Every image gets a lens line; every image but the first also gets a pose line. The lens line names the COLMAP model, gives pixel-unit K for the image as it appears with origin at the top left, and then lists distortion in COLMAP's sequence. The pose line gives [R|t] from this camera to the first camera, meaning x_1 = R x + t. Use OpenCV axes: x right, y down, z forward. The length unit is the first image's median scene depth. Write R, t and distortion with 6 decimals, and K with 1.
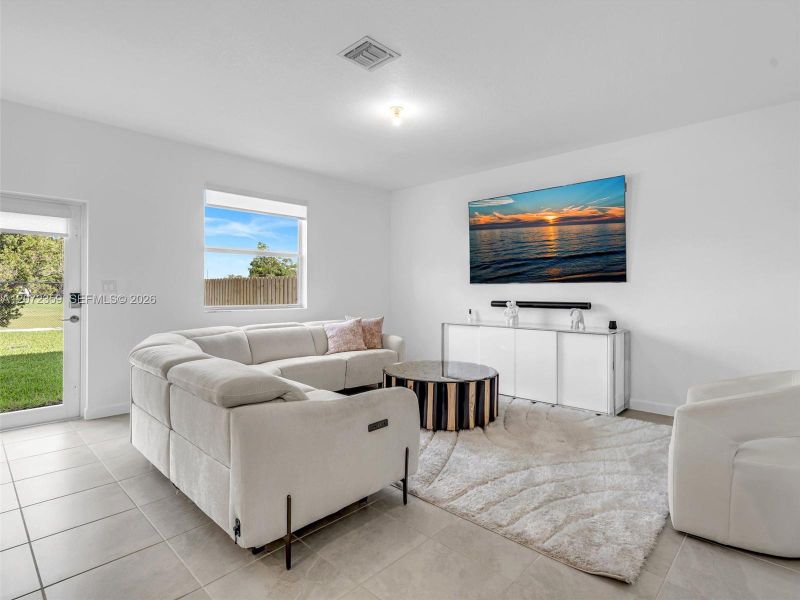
lens RADIAL K [[424.3, 0, 403.1], [0, 424.3, 294.8], [0, 0, 1]] dist [0.000149, 0.000021]
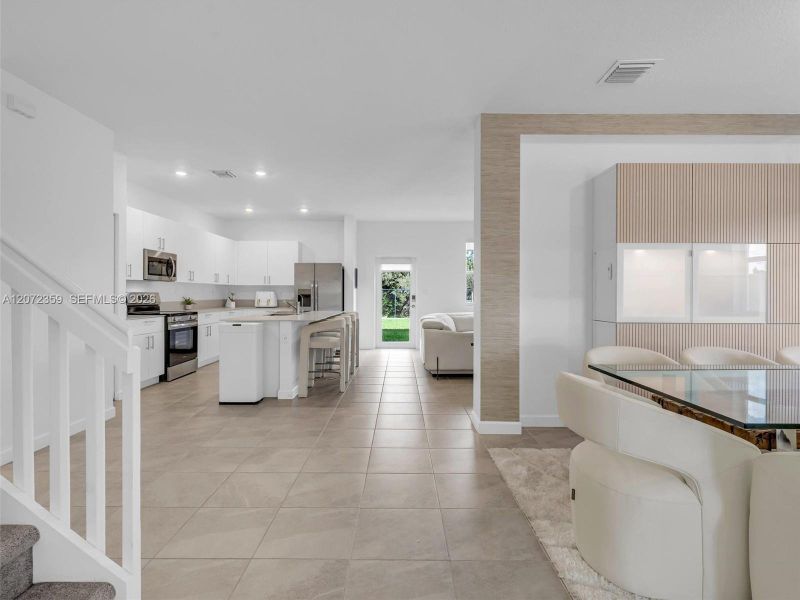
lens RADIAL K [[408.1, 0, 400.2], [0, 408.1, 296.4], [0, 0, 1]] dist [-0.000579, 0.000116]
pose [[0.694215, 0.003172, -0.719761, 0.696696], [-0.008289, 0.999959, -0.003587, 0.008927], [0.719720, 0.008456, 0.694213, -0.540229]]
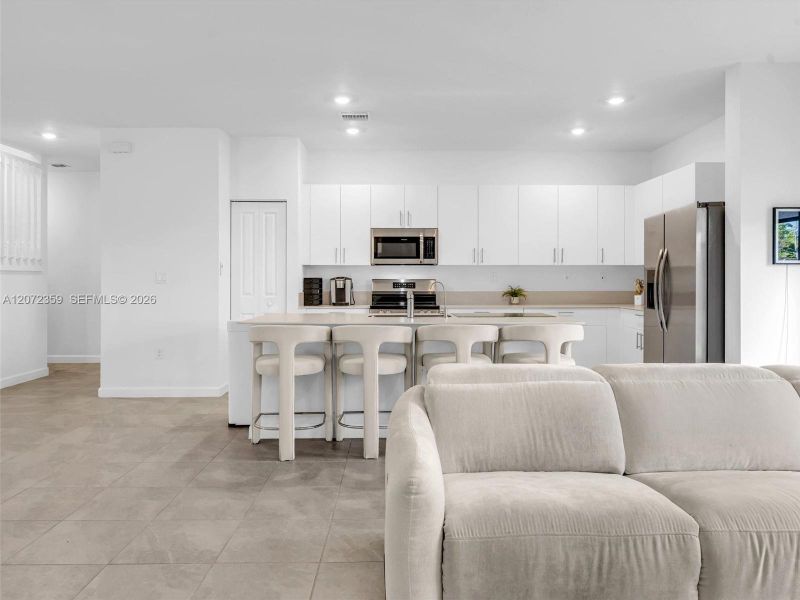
lens RADIAL K [[573.2, 0, 402.4], [0, 573.2, 280.8], [0, 0, 1]] dist [-0.001166, 0.000600]
pose [[-0.713454, -0.001869, -0.700699, 0.277069], [-0.009559, 0.999929, 0.007066, -0.007784], [0.700637, 0.011739, -0.713422, 0.798501]]
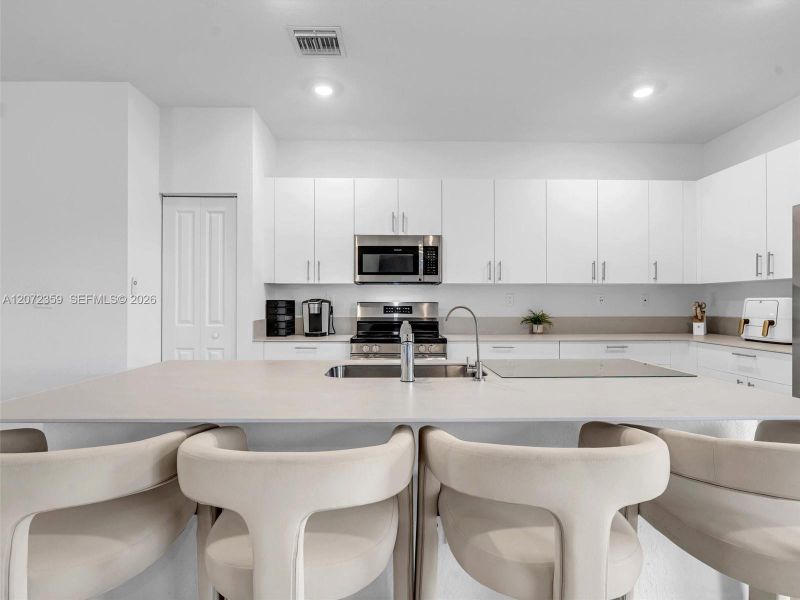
lens RADIAL K [[403.1, 0, 404.9], [0, 403.1, 292.4], [0, 0, 1]] dist [-0.001123, -0.000590]
pose [[-0.704760, -0.021445, -0.709121, -0.184901], [-0.009489, 0.999739, -0.020803, -0.003980], [0.709382, -0.007932, -0.704780, 0.339698]]
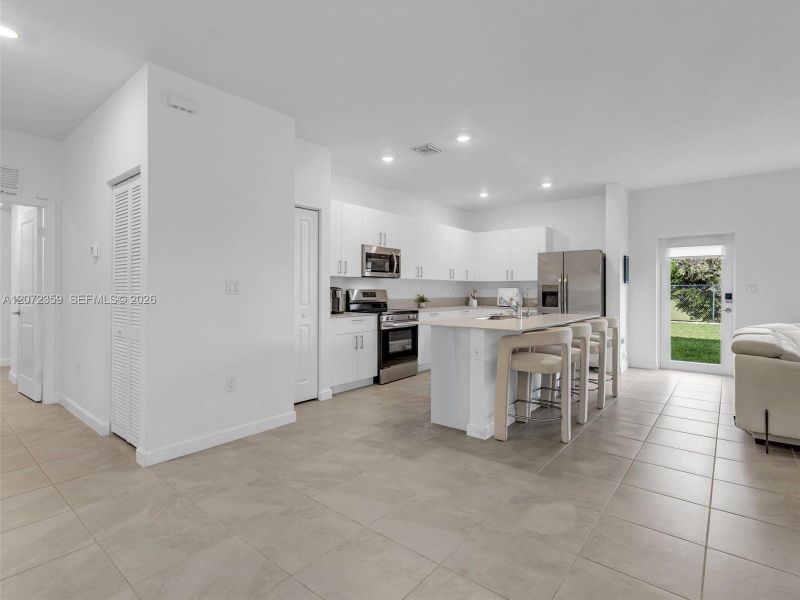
lens RADIAL K [[403.1, 0, 404.9], [0, 403.1, 292.4], [0, 0, 1]] dist [-0.001123, -0.000590]
pose [[0.085674, 0.002179, -0.996321, 0.479692], [-0.011778, 0.999930, 0.001174, 0.004374], [0.996254, 0.011635, 0.085693, -0.235832]]
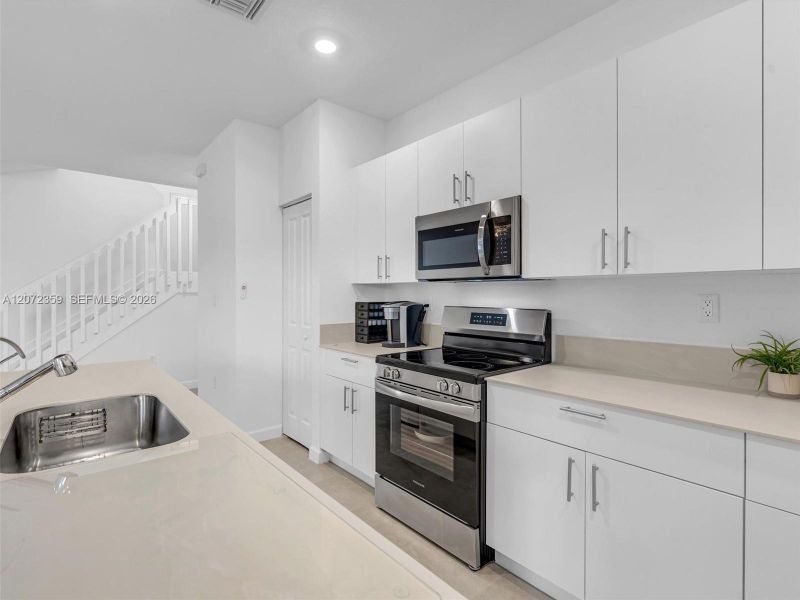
lens RADIAL K [[408.1, 0, 400.2], [0, 408.1, 296.4], [0, 0, 1]] dist [-0.000579, 0.000116]
pose [[-0.994293, -0.006593, 0.106477, -0.688798], [-0.005102, 0.999885, 0.014269, -0.022991], [-0.106559, 0.013644, -0.994213, 0.311994]]
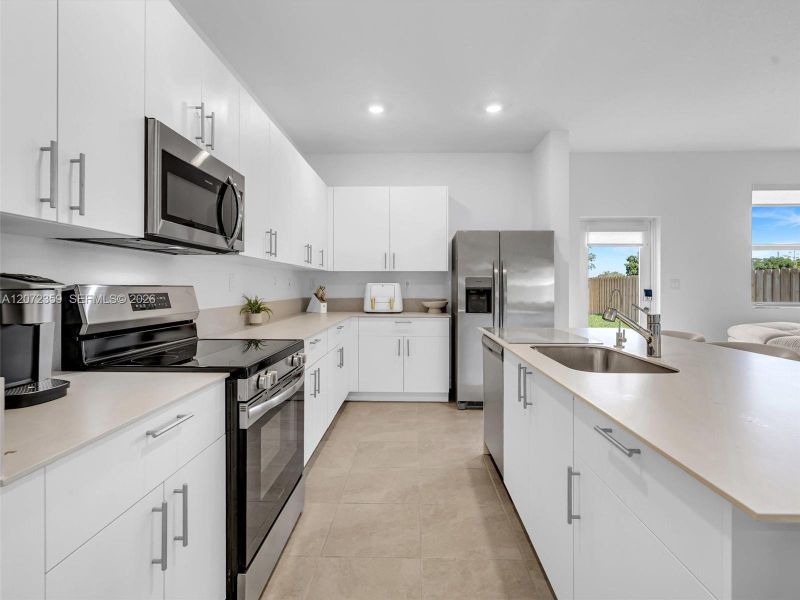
lens RADIAL K [[410.7, 0, 404.3], [0, 410.7, 286.9], [0, 0, 1]] dist [-0.000441, -0.000035]
pose [[0.674637, -0.001877, -0.738147, -0.296609], [-0.005635, 0.999955, -0.007693, 0.001908], [0.738128, 0.009349, 0.674596, -0.323523]]
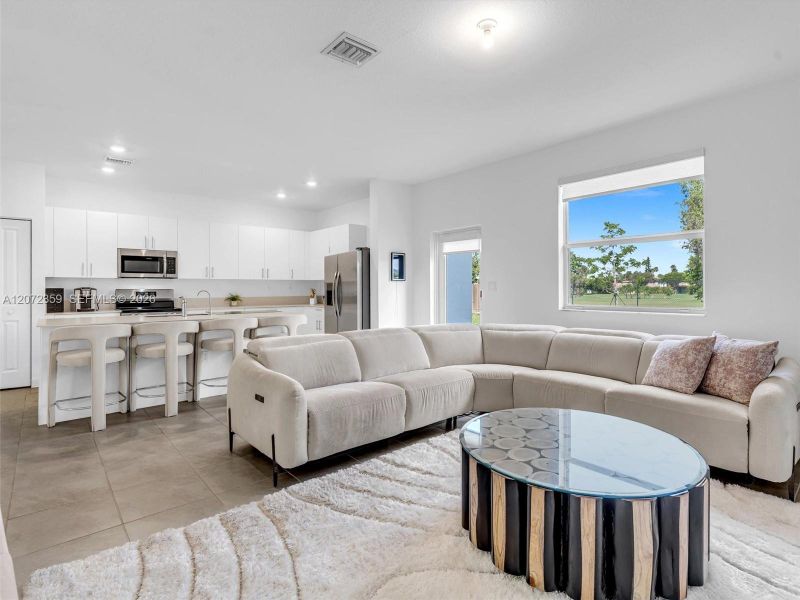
lens RADIAL K [[414.9, 0, 403.6], [0, 414.9, 288.3], [0, 0, 1]] dist [-0.000216, -0.000335]
pose [[-0.091959, -0.003796, -0.995756, 0.527492], [-0.006030, 0.999977, -0.003255, -0.005166], [0.995744, 0.005705, -0.091980, 0.726121]]
